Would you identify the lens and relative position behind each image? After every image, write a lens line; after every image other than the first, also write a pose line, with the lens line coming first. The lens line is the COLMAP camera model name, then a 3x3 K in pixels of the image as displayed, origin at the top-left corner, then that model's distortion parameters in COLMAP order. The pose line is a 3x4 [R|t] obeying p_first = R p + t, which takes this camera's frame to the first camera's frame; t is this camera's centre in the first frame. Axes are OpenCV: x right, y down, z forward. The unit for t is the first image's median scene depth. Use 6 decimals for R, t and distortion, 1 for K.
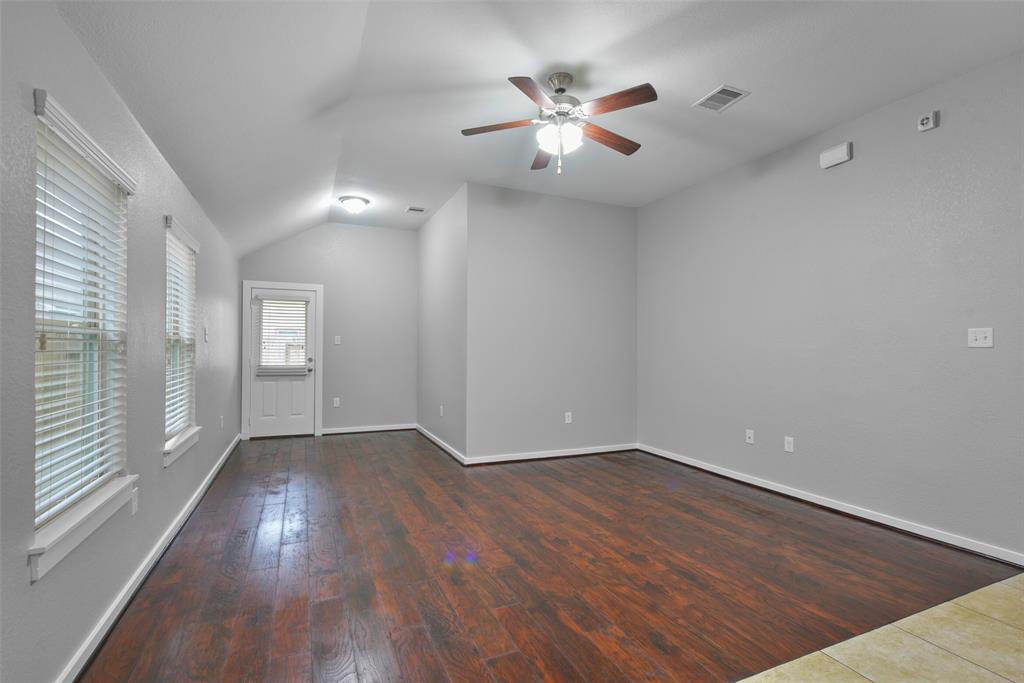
lens RADIAL K [[474.4, 0, 507.0], [0, 474.4, 347.9], [0, 0, 1]] dist [-0.007567, 0.000168]
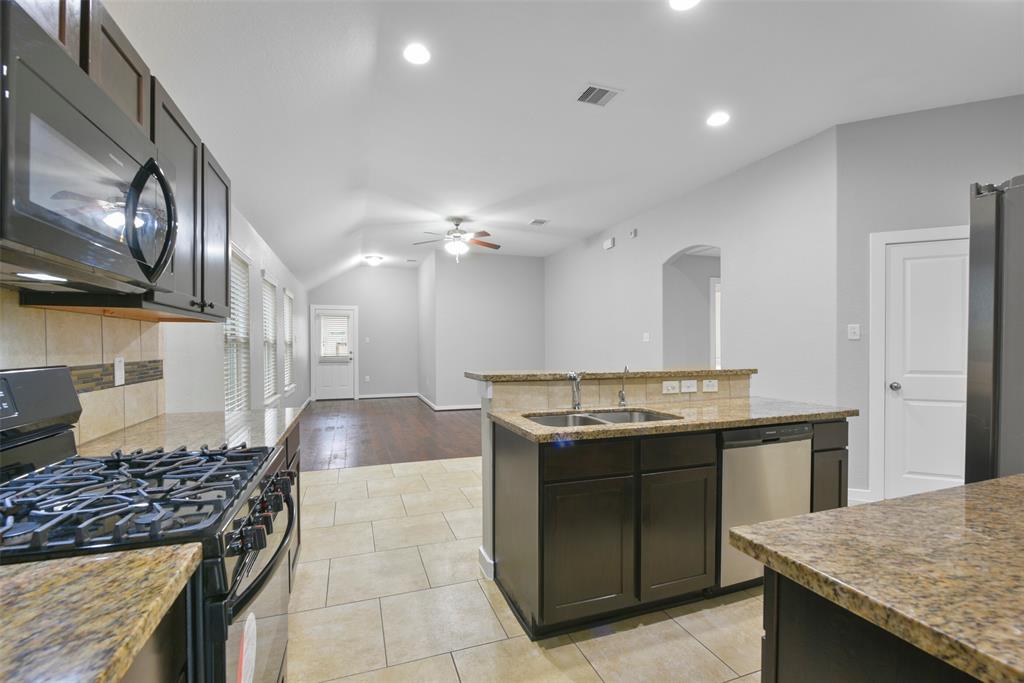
lens RADIAL K [[441.9, 0, 508.1], [0, 441.9, 350.4], [0, 0, 1]] dist [-0.009462, 0.000102]
pose [[0.997729, -0.008540, -0.066813, 0.258673], [0.009594, 0.999834, 0.015471, 0.000174], [0.066670, -0.016076, 0.997646, -0.547865]]
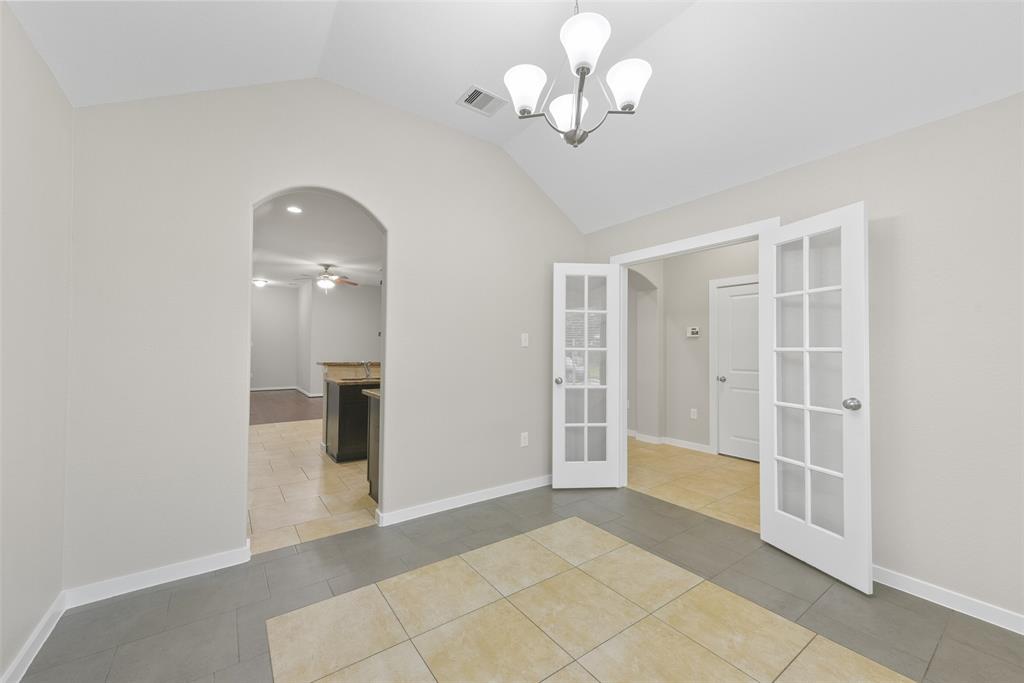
lens RADIAL K [[407.1, 0, 522.2], [0, 407.1, 344.3], [0, 0, 1]] dist [-0.007706, -0.000682]
pose [[0.973643, 0.006346, 0.227990, 0.430065], [-0.003753, 0.999923, -0.011803, -0.000395], [-0.228047, 0.010636, 0.973592, -1.097222]]
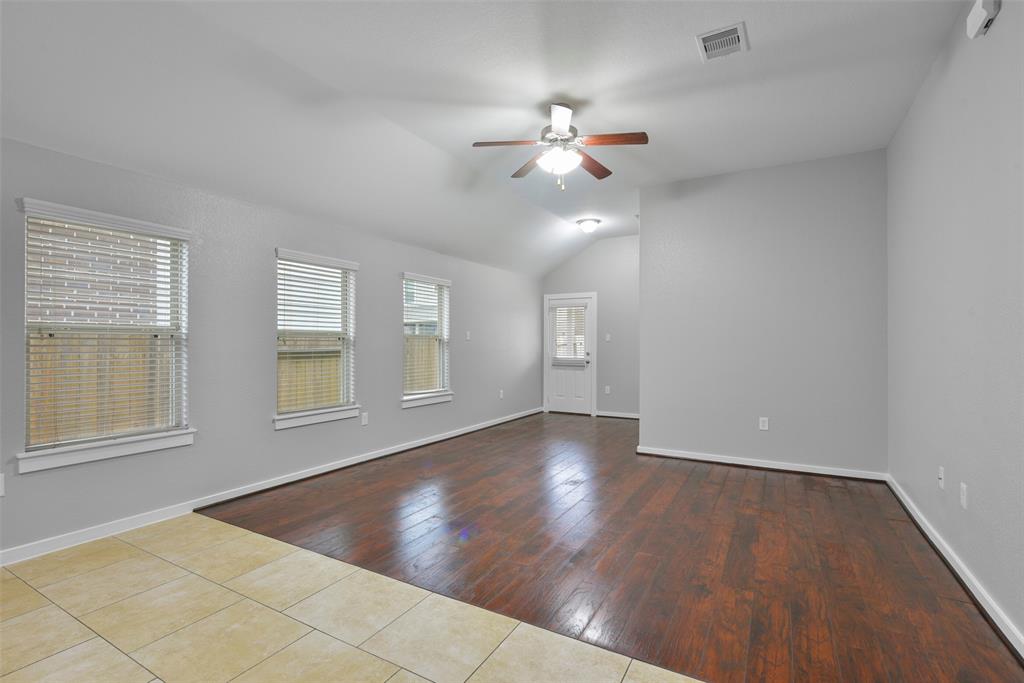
lens RADIAL K [[474.4, 0, 513.6], [0, 474.4, 346.3], [0, 0, 1]] dist [-0.007567, 0.000168]
pose [[0.606328, -0.001785, -0.795213, 0.521840], [0.003755, 0.999993, 0.000619, 0.004722], [0.795206, -0.003362, 0.606331, 0.115359]]
